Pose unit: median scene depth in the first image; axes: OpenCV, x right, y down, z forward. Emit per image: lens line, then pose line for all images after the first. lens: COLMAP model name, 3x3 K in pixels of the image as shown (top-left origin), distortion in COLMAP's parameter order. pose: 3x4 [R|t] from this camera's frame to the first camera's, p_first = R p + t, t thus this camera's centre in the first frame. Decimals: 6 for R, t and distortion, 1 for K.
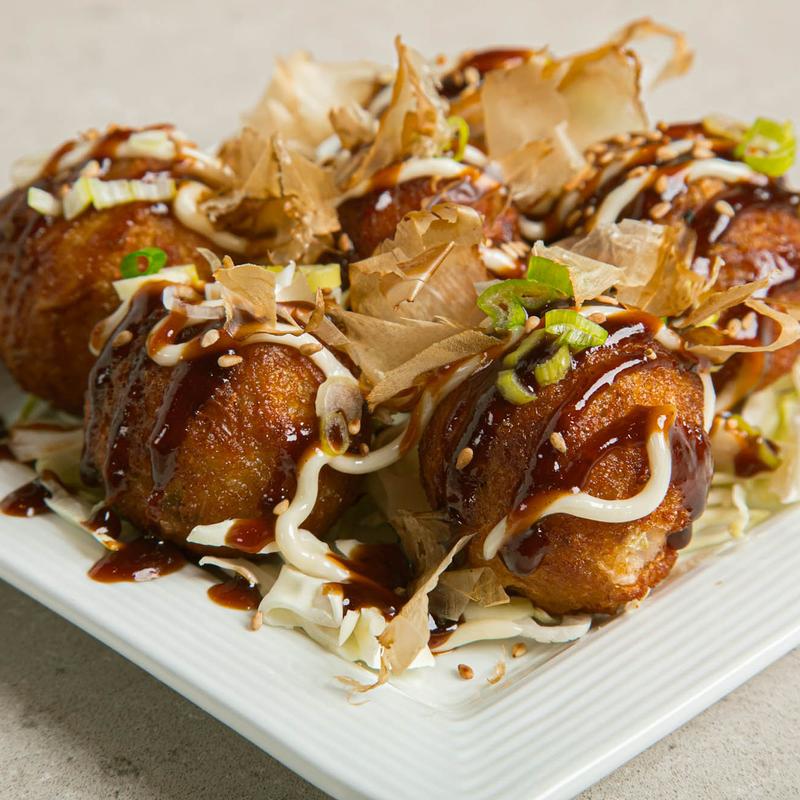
lens RADIAL K [[2861.1, 0, 388.3], [0, 2861.1, 399.7], [0, 0, 1]] dist [0.101820, 0.927461]
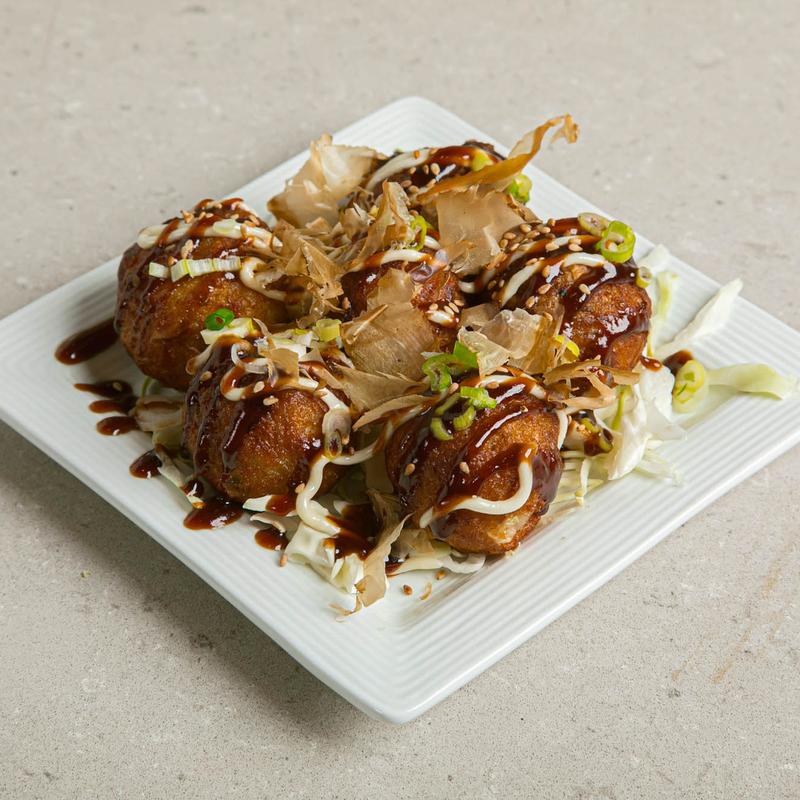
lens RADIAL K [[2616.6, 0, 400.0], [0, 2616.6, 400.0], [0, 0, 1]] dist [0.031412, -0.748589]
pose [[0.999365, 0.030238, -0.018852, 0.047093], [-0.026185, 0.982003, 0.187043, -0.294921], [0.024168, -0.186431, 0.982171, -0.473188]]
